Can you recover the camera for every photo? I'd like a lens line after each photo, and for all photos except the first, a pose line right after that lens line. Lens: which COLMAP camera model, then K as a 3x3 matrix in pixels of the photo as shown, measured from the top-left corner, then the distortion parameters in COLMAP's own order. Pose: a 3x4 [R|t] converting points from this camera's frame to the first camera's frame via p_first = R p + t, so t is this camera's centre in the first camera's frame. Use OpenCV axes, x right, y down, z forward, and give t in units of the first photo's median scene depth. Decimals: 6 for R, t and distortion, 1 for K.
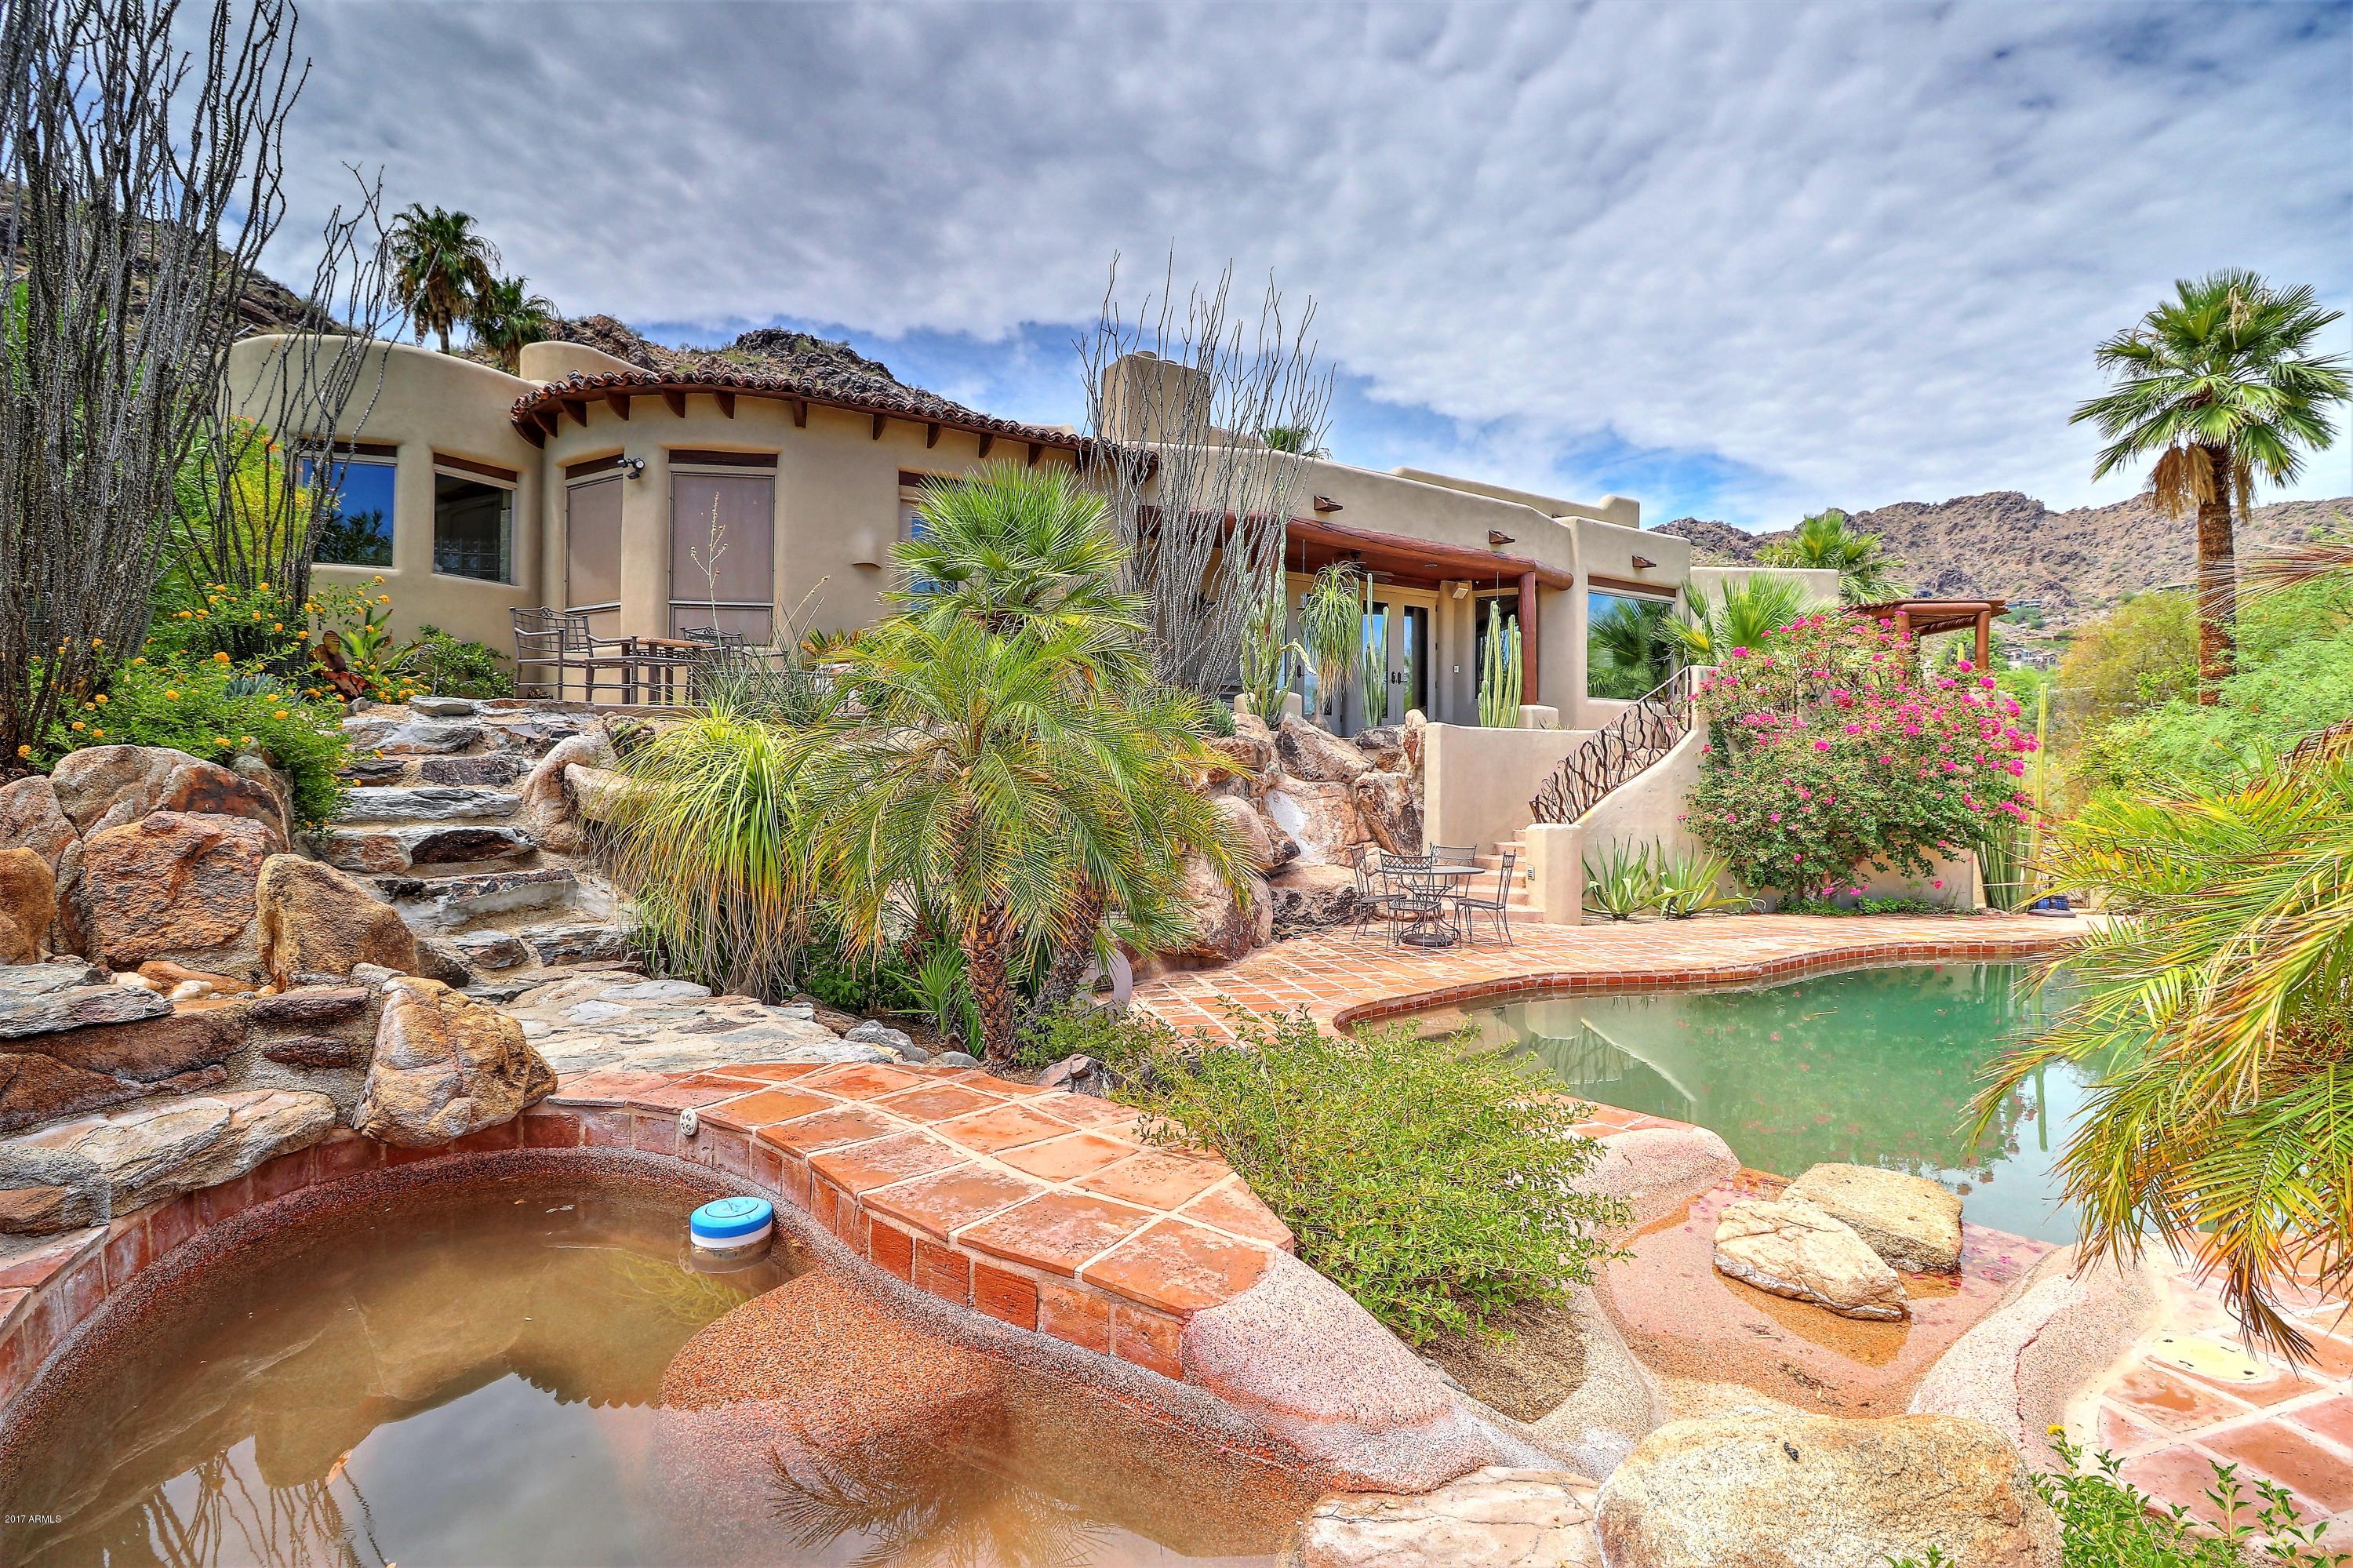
lens RADIAL K [[1087.5, 0, 1164.0], [0, 1087.5, 759.4], [0, 0, 1]] dist [0.001939, -0.014876]
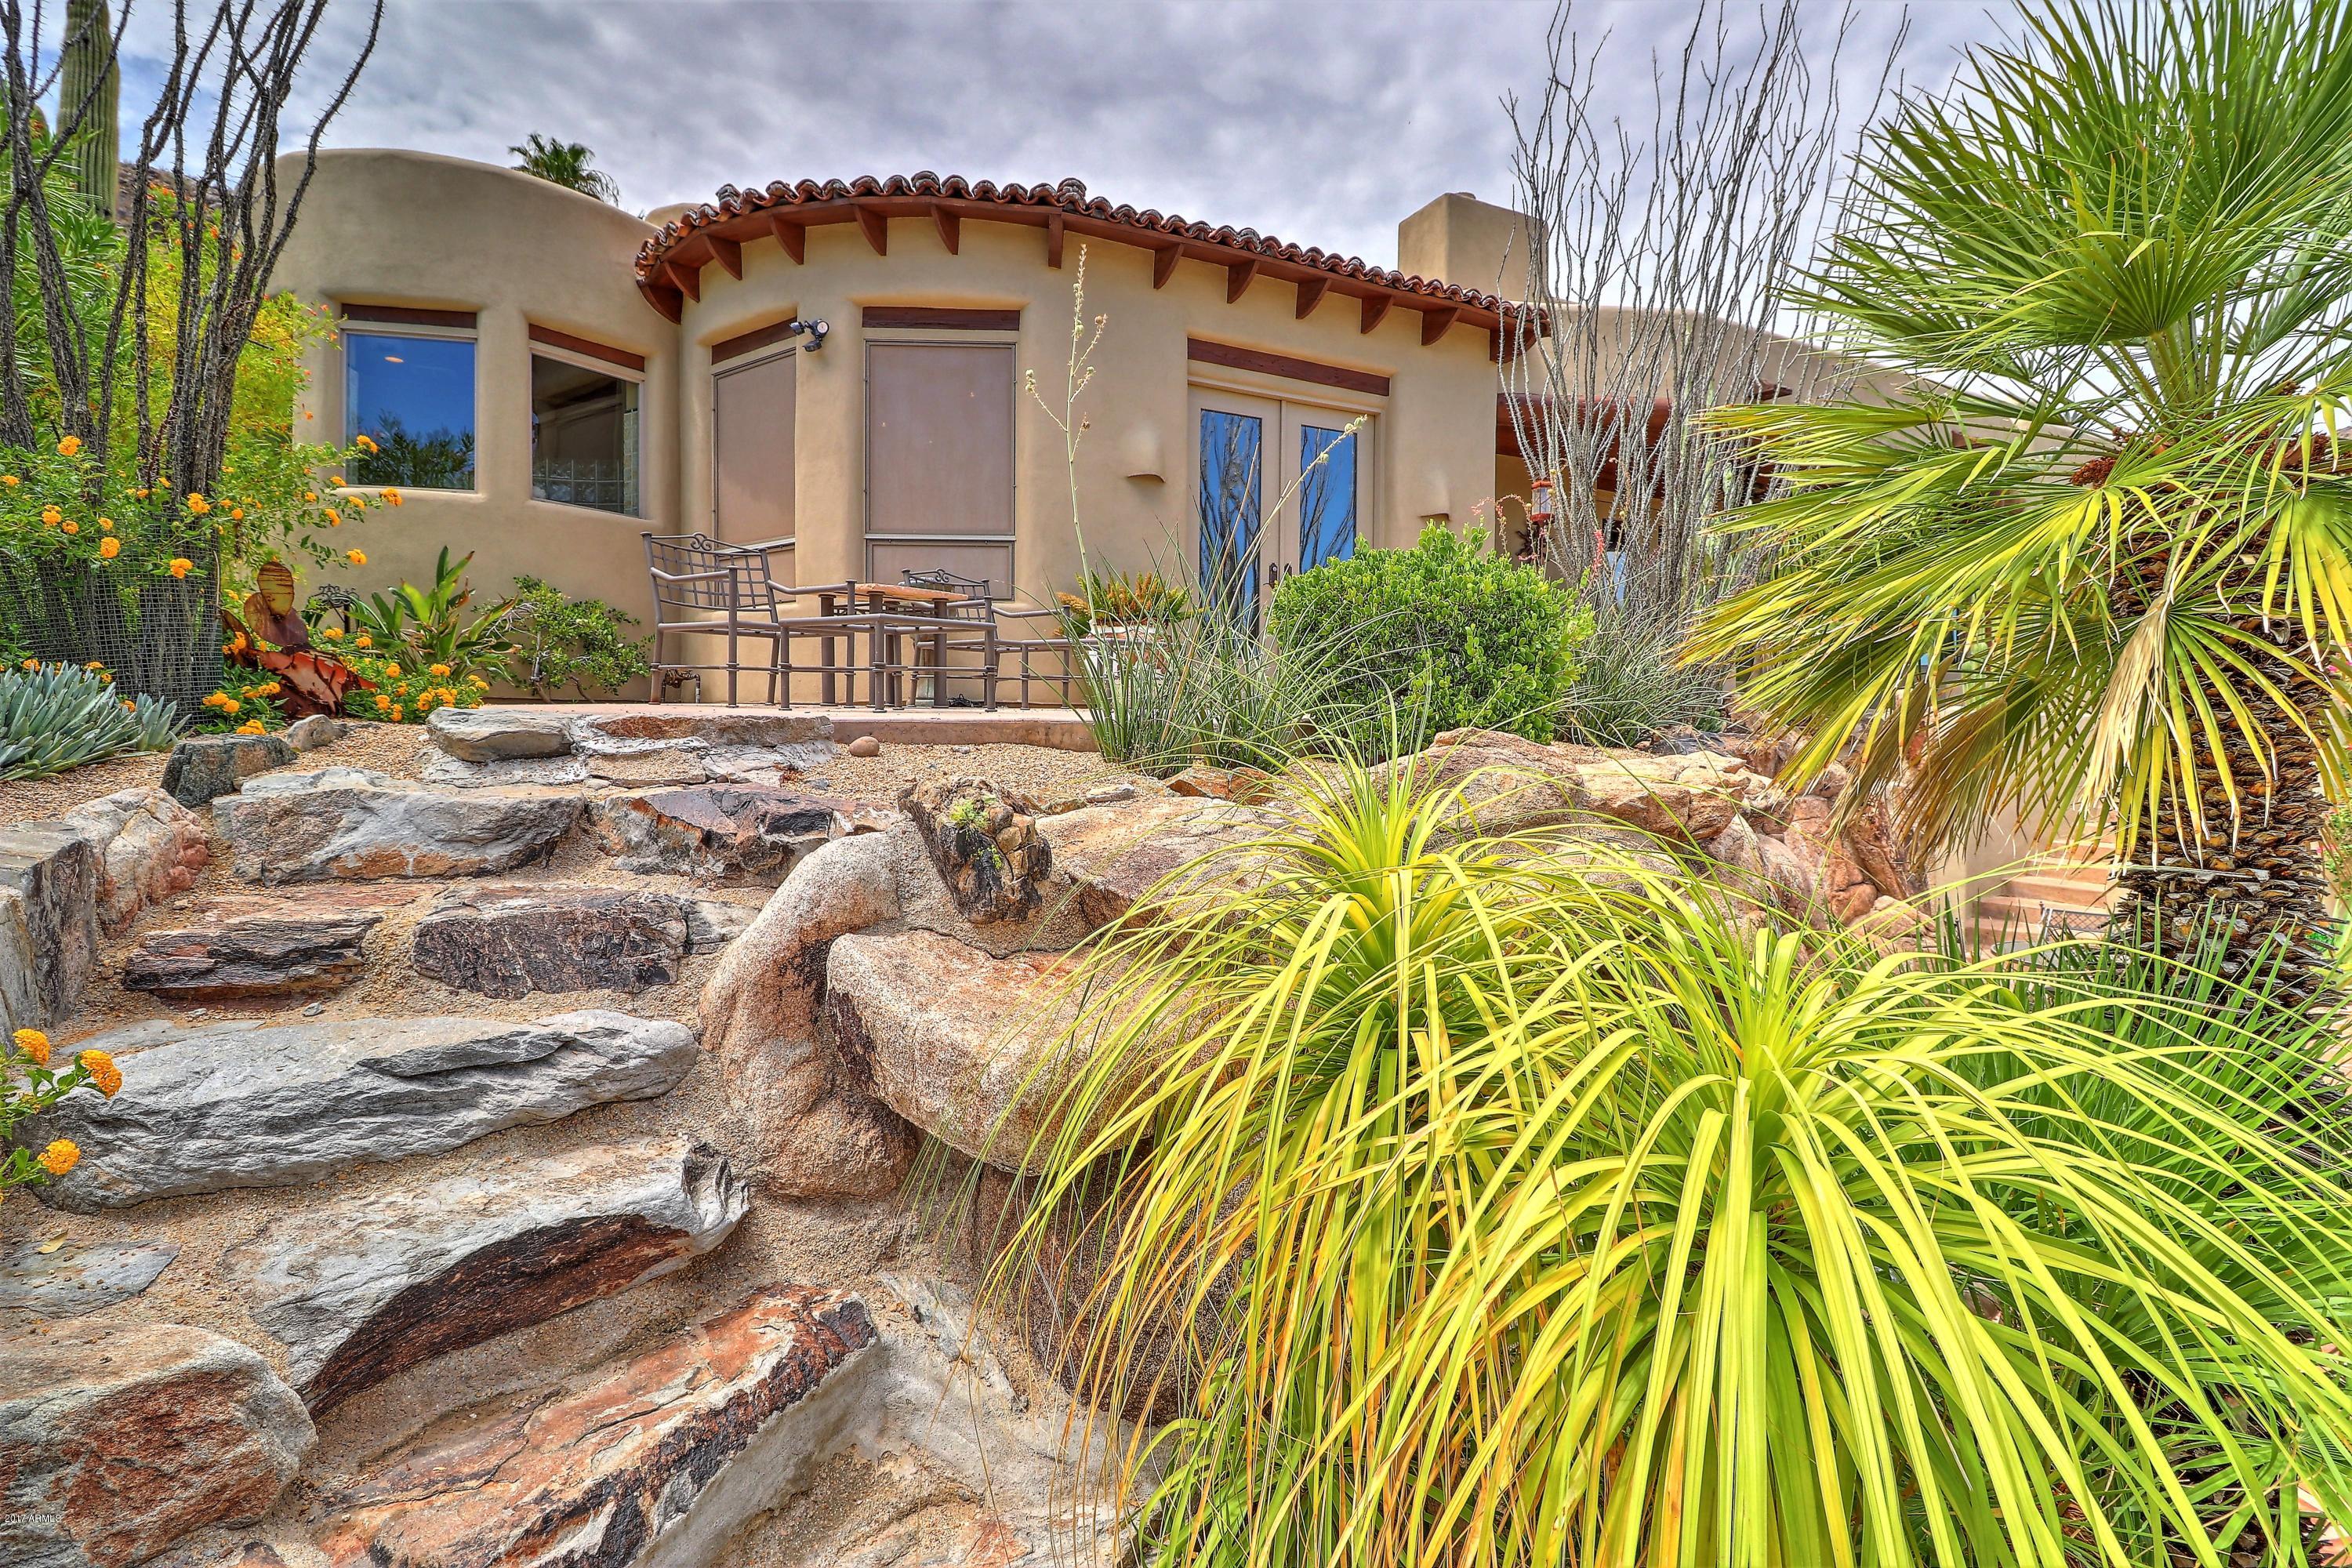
lens RADIAL K [[1086.9, 0, 1163.5], [0, 1086.9, 759.4], [0, 0, 1]] dist [0.001939, -0.014876]
pose [[0.995889, 0.001783, -0.090560, -0.219270], [0.001438, 0.999369, 0.035485, -0.031842], [0.090567, -0.035469, 0.995259, 0.357370]]
